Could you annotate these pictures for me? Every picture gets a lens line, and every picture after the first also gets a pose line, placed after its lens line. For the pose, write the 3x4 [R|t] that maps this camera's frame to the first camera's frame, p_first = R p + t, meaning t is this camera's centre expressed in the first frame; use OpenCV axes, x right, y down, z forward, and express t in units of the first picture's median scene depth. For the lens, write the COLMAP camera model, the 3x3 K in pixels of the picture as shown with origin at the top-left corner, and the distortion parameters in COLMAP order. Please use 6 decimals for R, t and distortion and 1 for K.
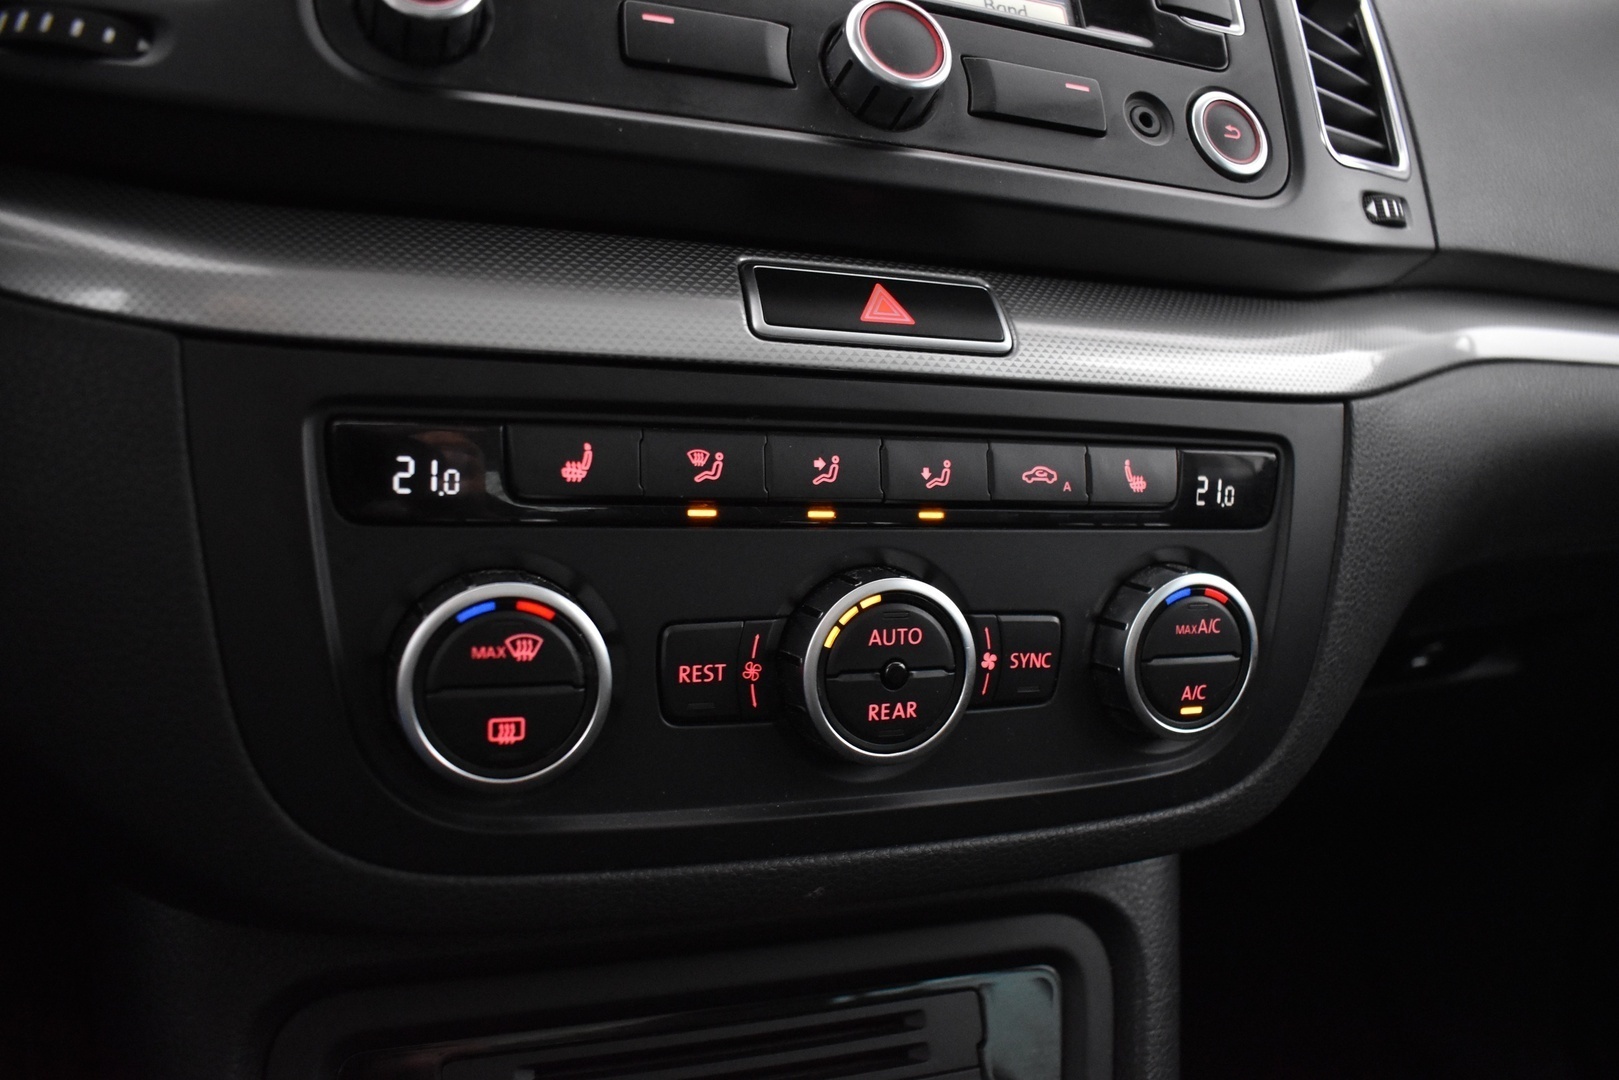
lens RADIAL K [[1264.9, 0, 805.2], [0, 1264.9, 533.2], [0, 0, 1]] dist [-0.100067, 0.007780]
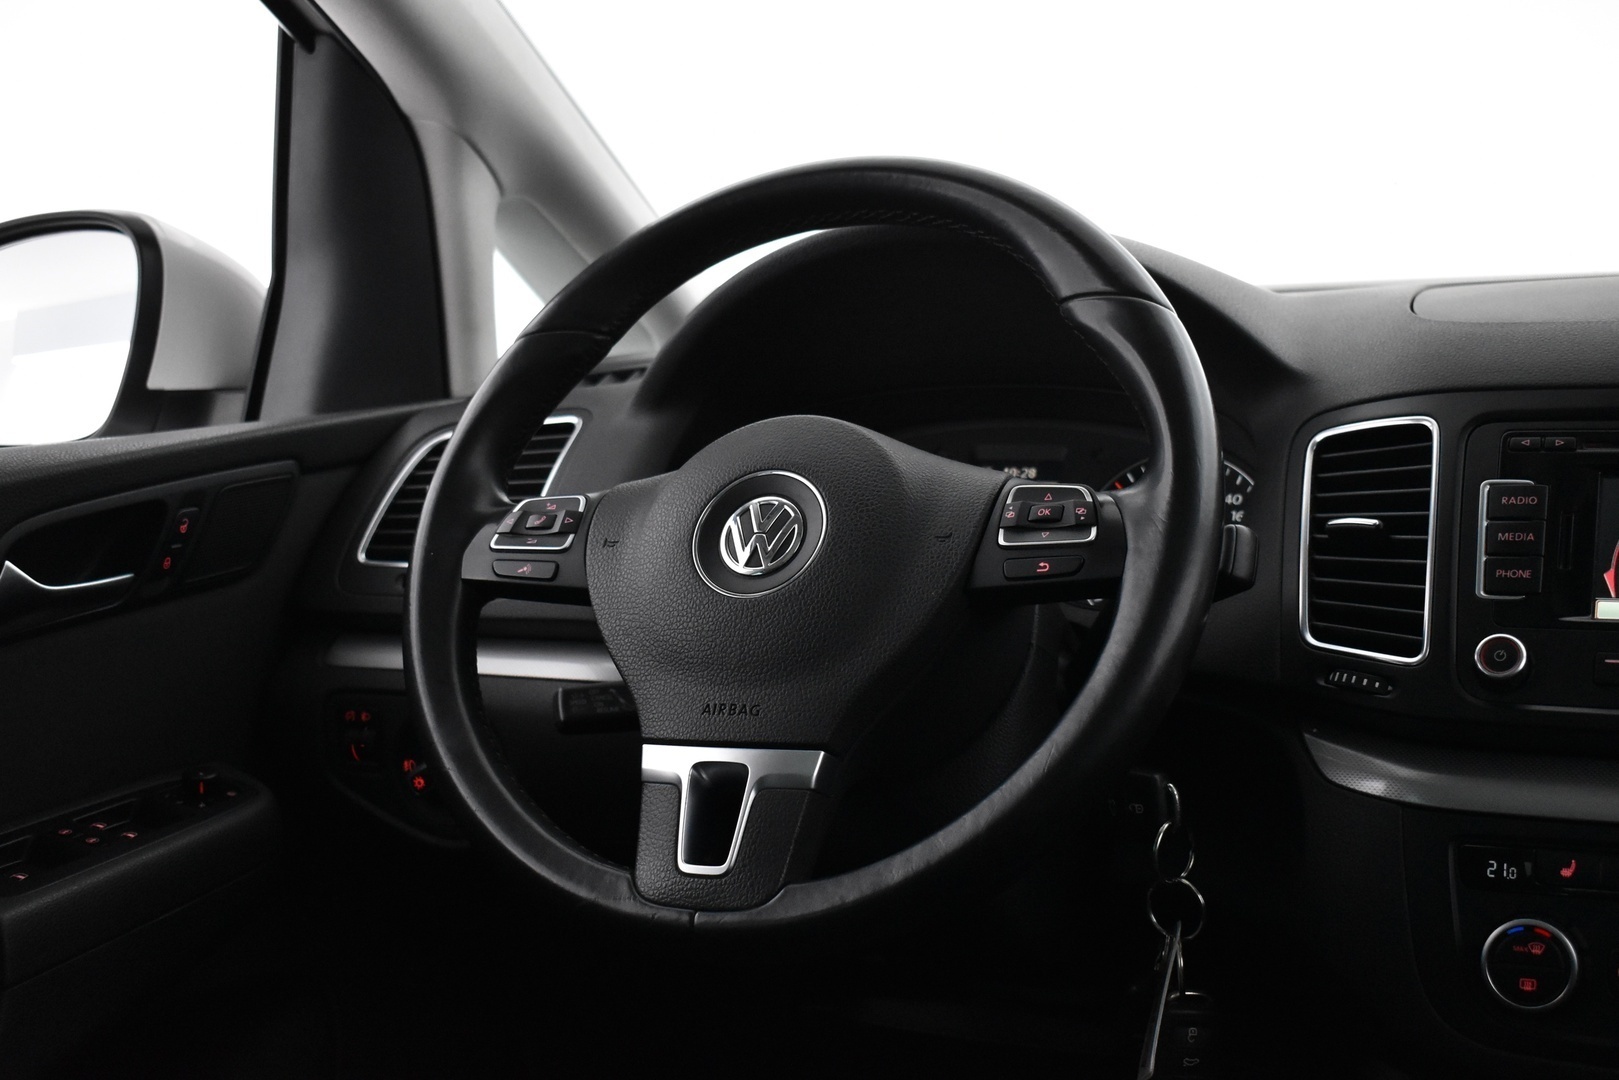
lens RADIAL K [[2045.4, 0, 811.8], [0, 2045.4, 535.7], [0, 0, 1]] dist [-0.048354, 0.000000]
pose [[0.675875, -0.048874, -0.735394, 1.611185], [-0.083663, 0.986262, -0.142438, -0.013499], [0.732252, 0.157796, 0.662501, -2.491119]]
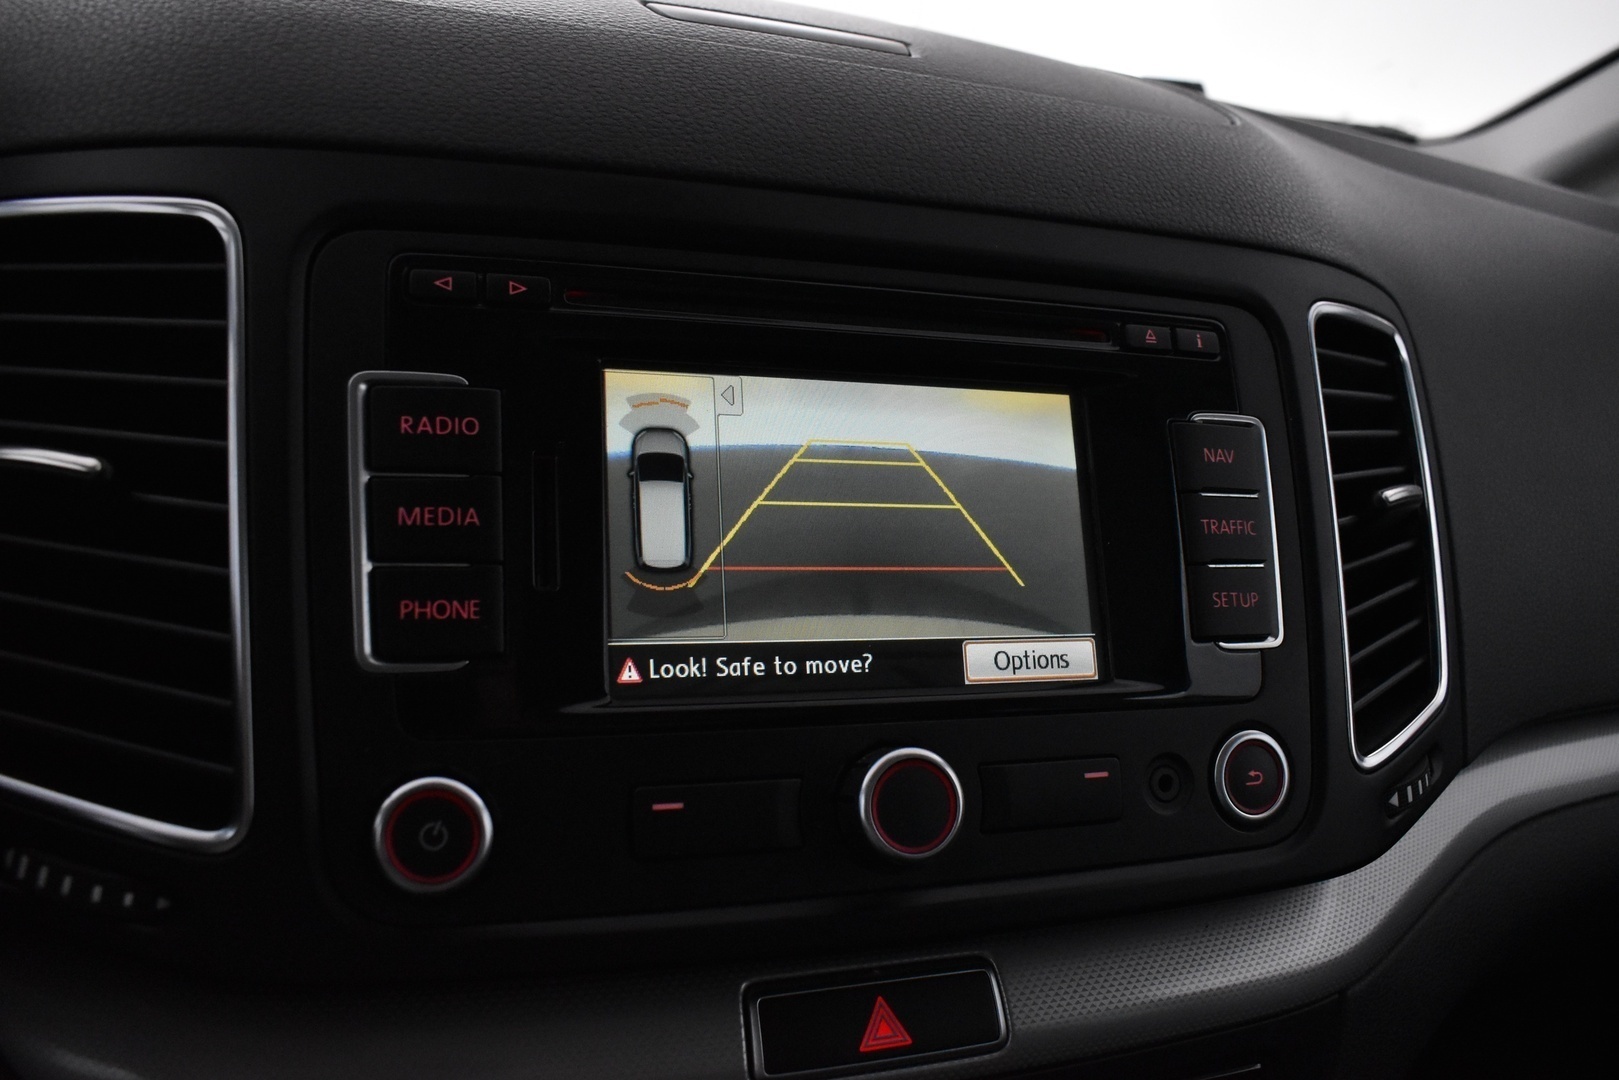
lens RADIAL K [[1264.9, 0, 816.0], [0, 1264.9, 531.7], [0, 0, 1]] dist [-0.100067, 0.007780]
pose [[0.998346, 0.044868, -0.035935, 0.028716], [-0.041084, 0.994150, 0.099885, -0.775410], [0.040206, -0.098243, 0.994350, 0.020208]]
